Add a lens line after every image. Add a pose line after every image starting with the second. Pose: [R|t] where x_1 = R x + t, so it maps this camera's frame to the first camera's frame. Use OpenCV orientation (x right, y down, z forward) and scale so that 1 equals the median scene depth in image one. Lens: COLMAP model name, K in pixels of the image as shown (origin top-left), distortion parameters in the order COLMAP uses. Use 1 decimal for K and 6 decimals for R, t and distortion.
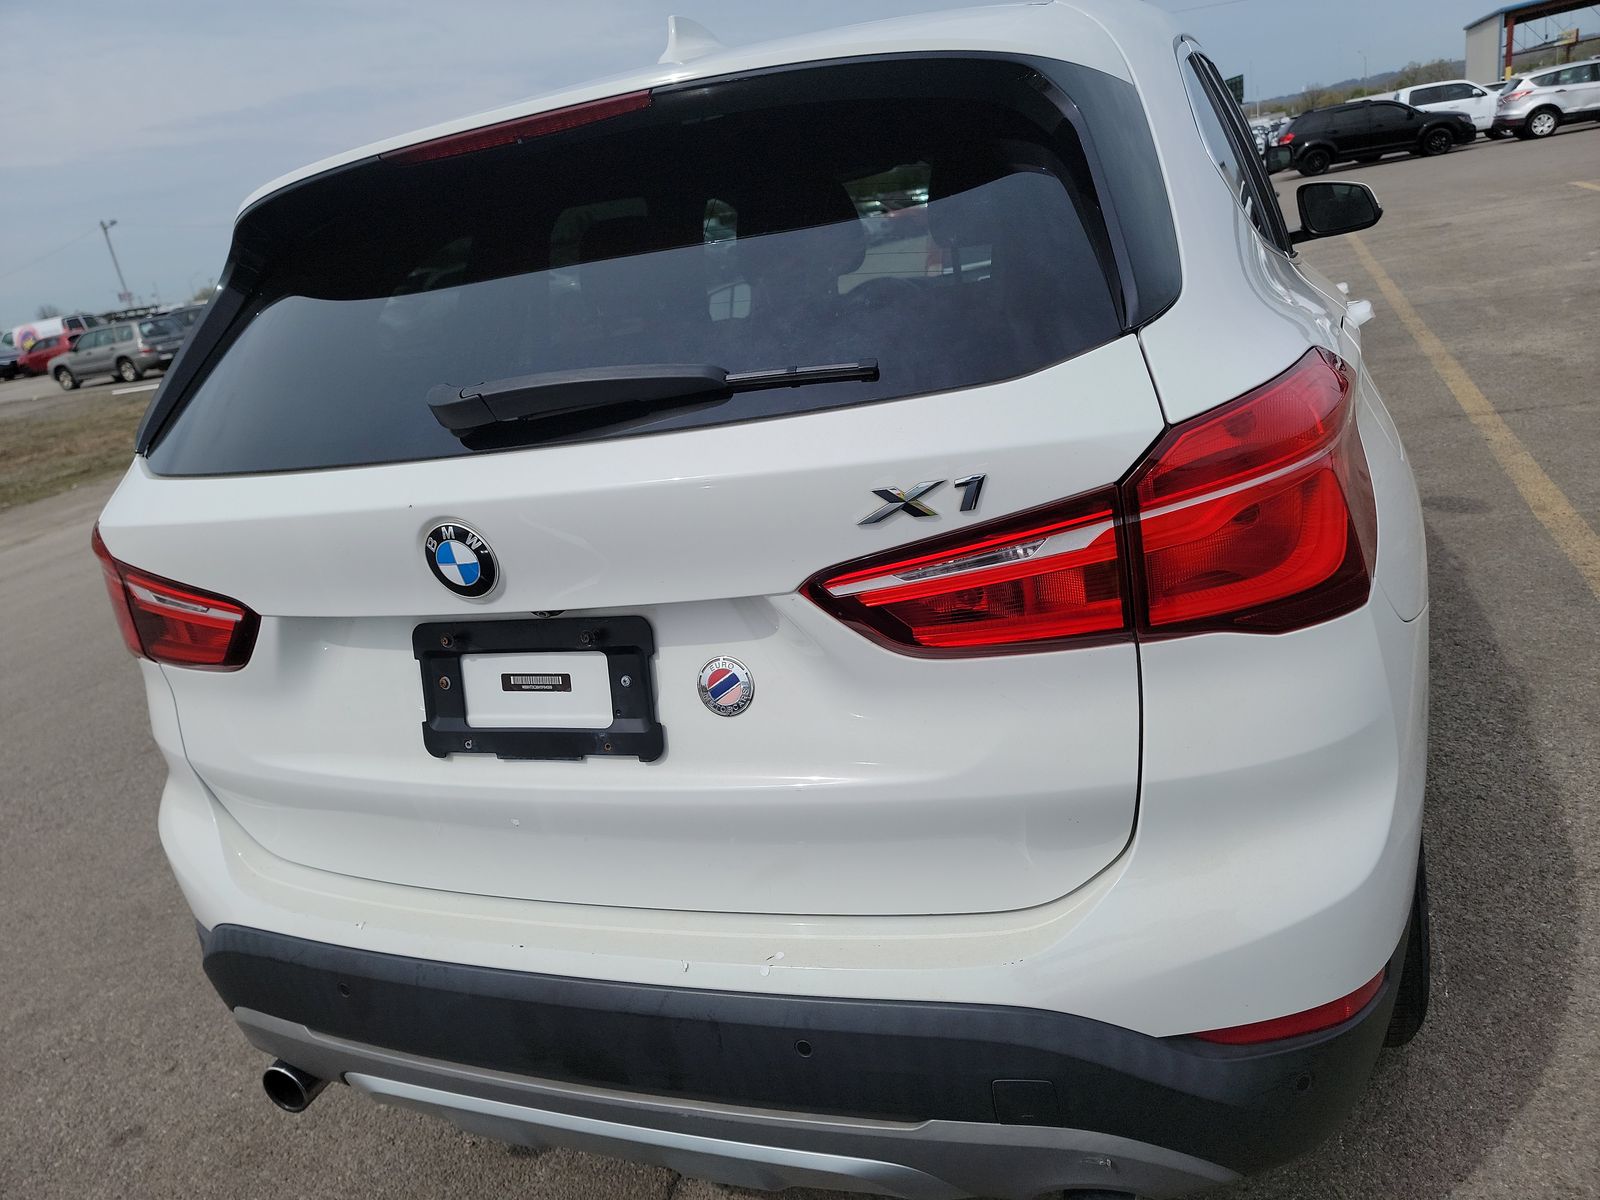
lens RADIAL K [[1127.5, 0, 800.0], [0, 1127.5, 600.0], [0, 0, 1]] dist [0.067208, -0.076442]
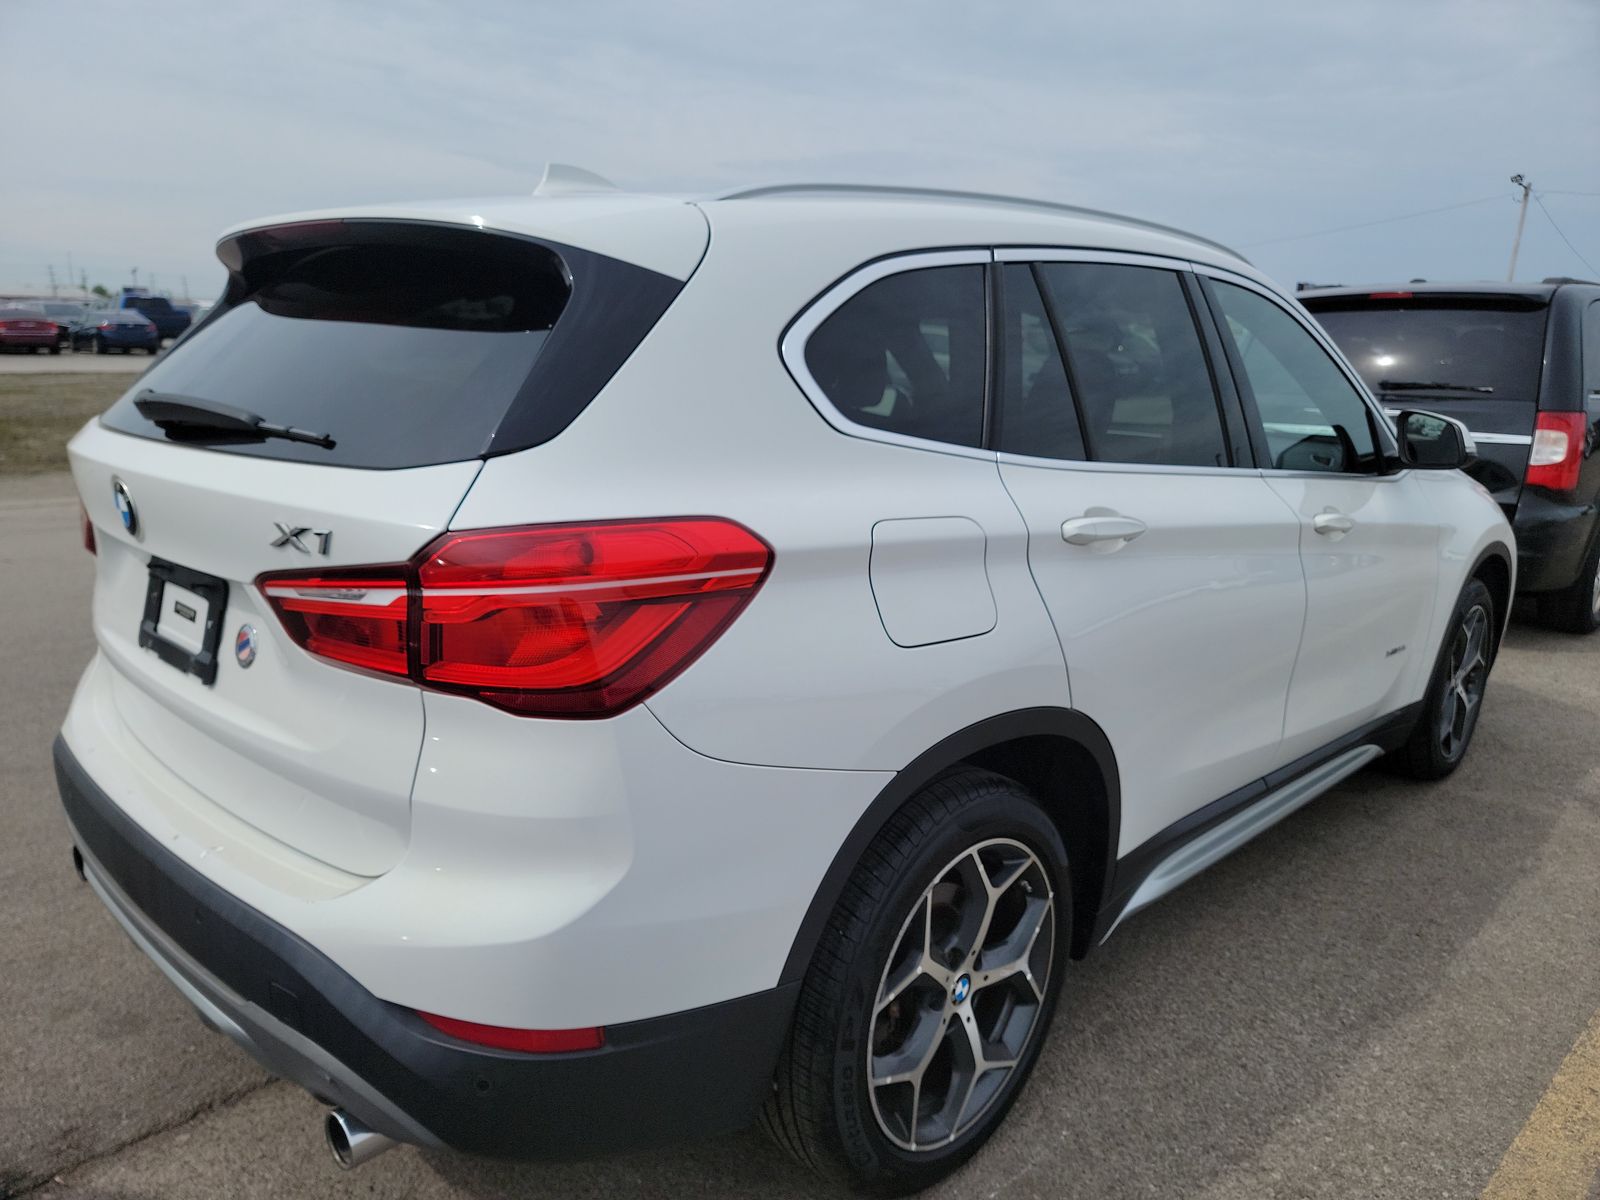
lens RADIAL K [[1127.5, 0, 800.0], [0, 1127.5, 600.0], [0, 0, 1]] dist [0.067208, -0.076442]
pose [[0.907103, 0.271566, -0.321584, 1.038532], [-0.294195, 0.955469, -0.022984, -0.151172], [0.301022, 0.115458, 0.946602, -0.117651]]
